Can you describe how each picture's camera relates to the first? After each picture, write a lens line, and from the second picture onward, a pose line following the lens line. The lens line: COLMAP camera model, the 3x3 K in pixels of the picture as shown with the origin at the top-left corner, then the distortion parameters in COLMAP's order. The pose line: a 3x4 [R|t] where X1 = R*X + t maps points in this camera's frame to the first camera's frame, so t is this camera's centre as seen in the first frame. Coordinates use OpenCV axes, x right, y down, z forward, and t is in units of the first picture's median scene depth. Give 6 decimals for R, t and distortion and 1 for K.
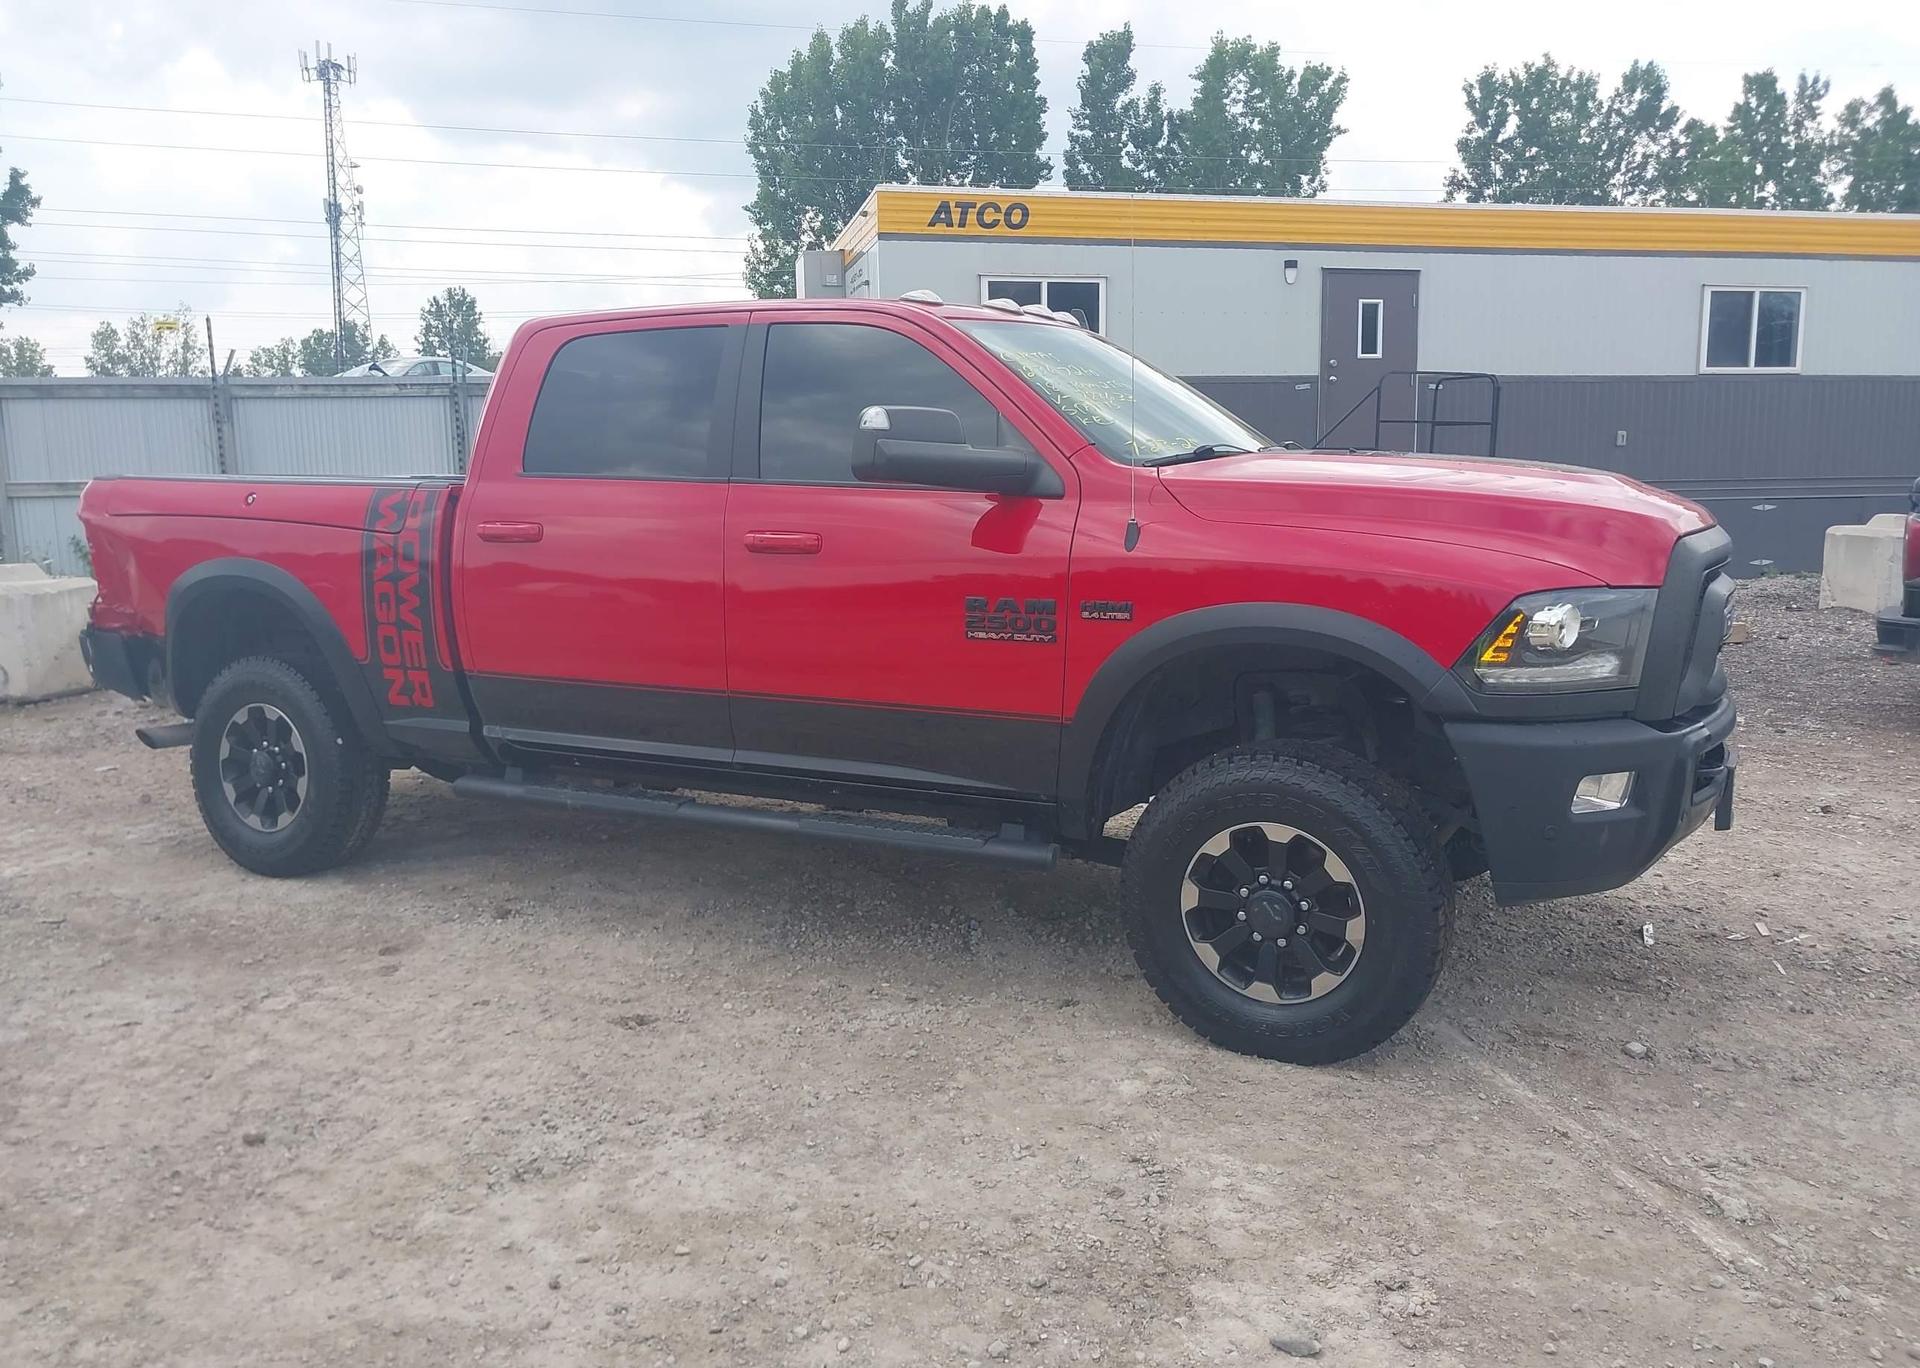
lens RADIAL K [[1533.4, 0, 980.3], [0, 1533.4, 685.2], [0, 0, 1]] dist [0.009986, -0.009999]
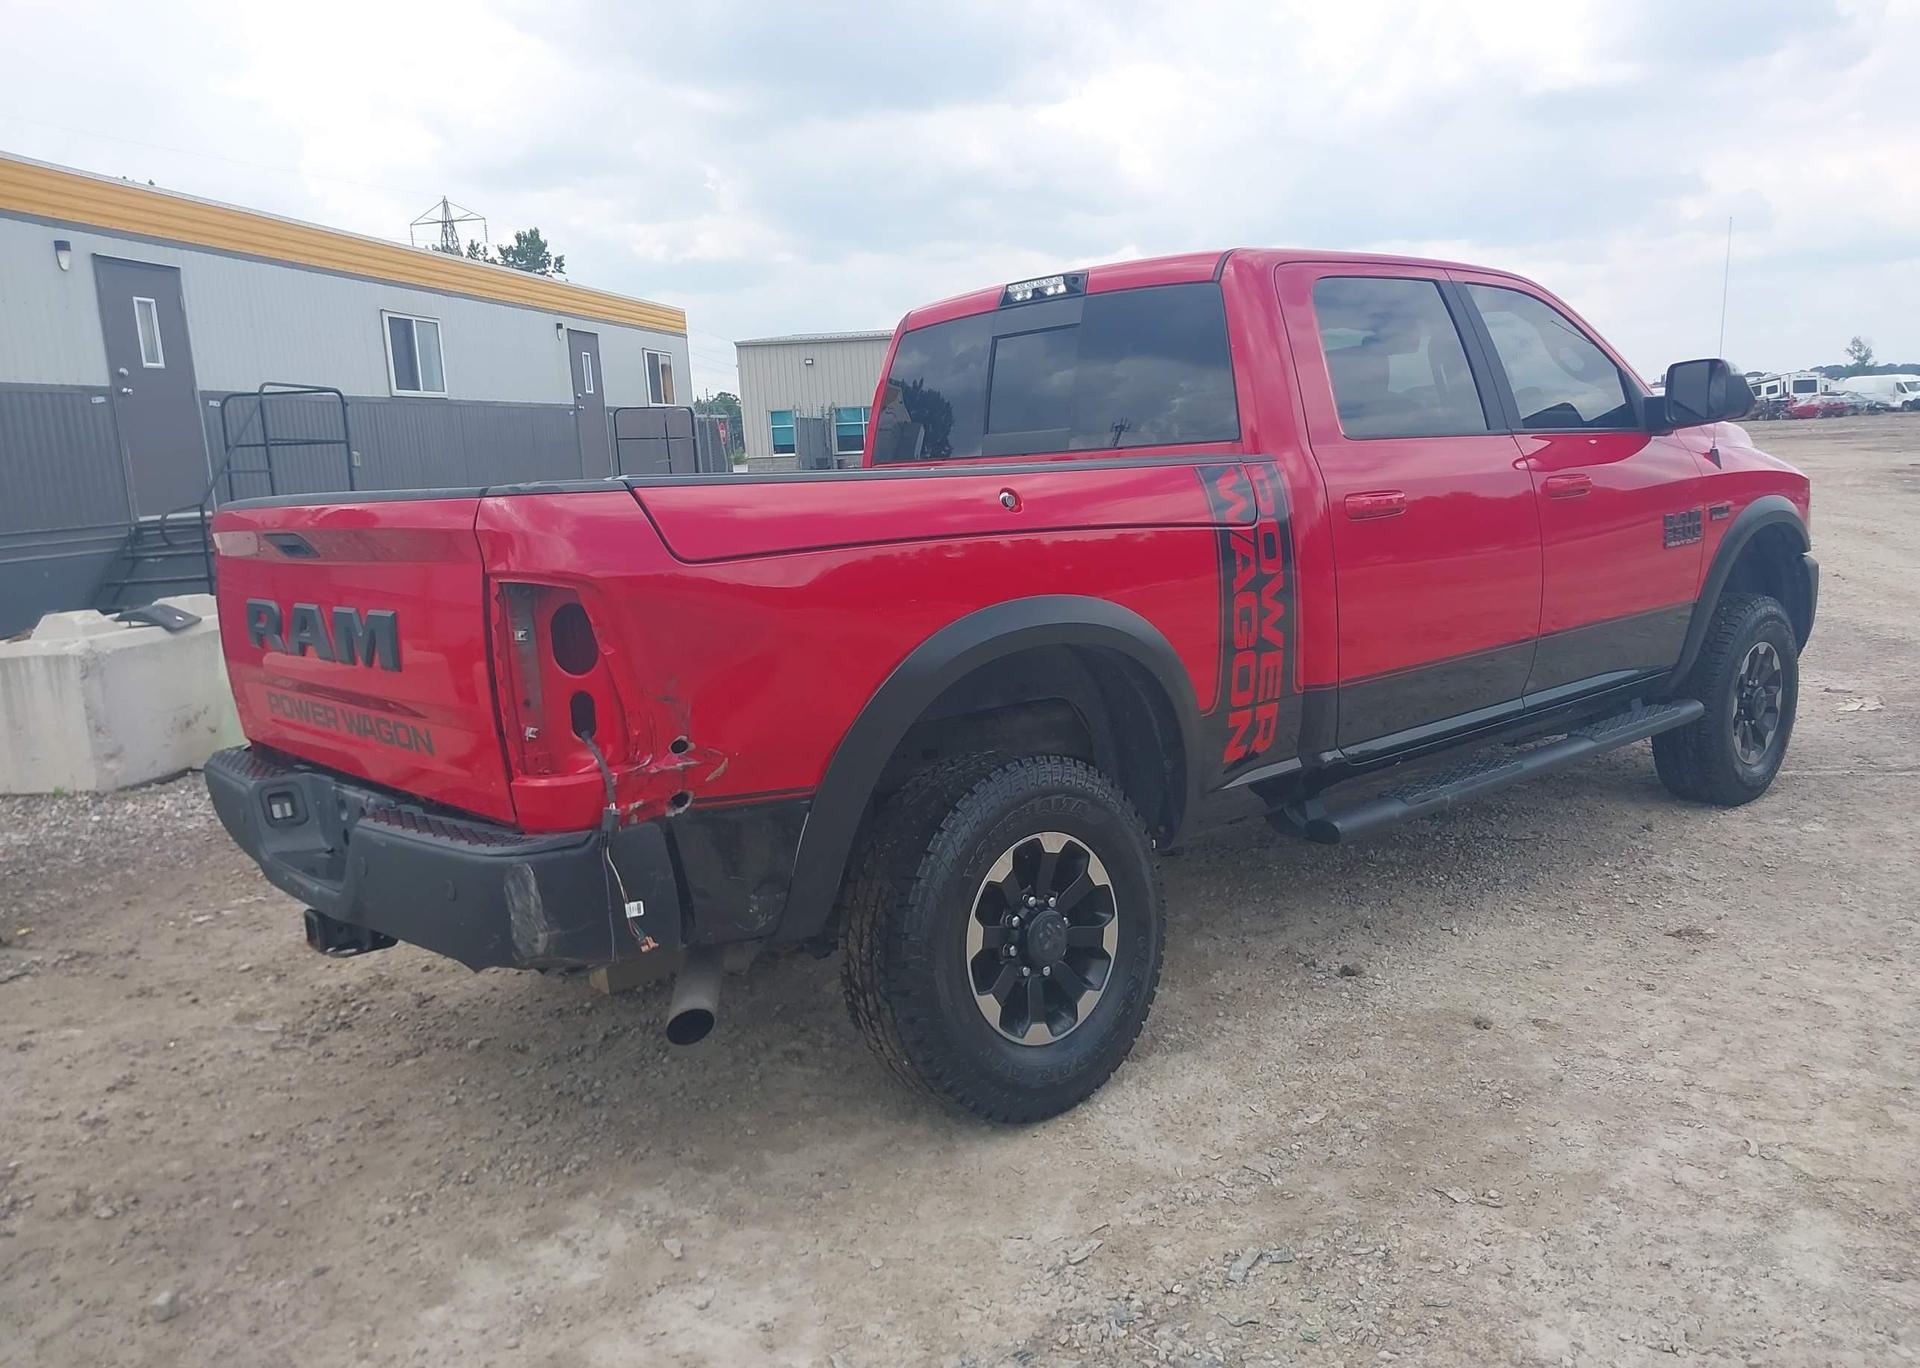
lens RADIAL K [[1533.4, 0, 980.3], [0, 1533.4, 685.2], [0, 0, 1]] dist [0.009986, -0.009999]
pose [[0.337437, -0.154002, 0.928665, -0.414999], [0.184170, 0.978263, 0.095308, -0.043210], [-0.923156, 0.138872, 0.358465, 0.322311]]
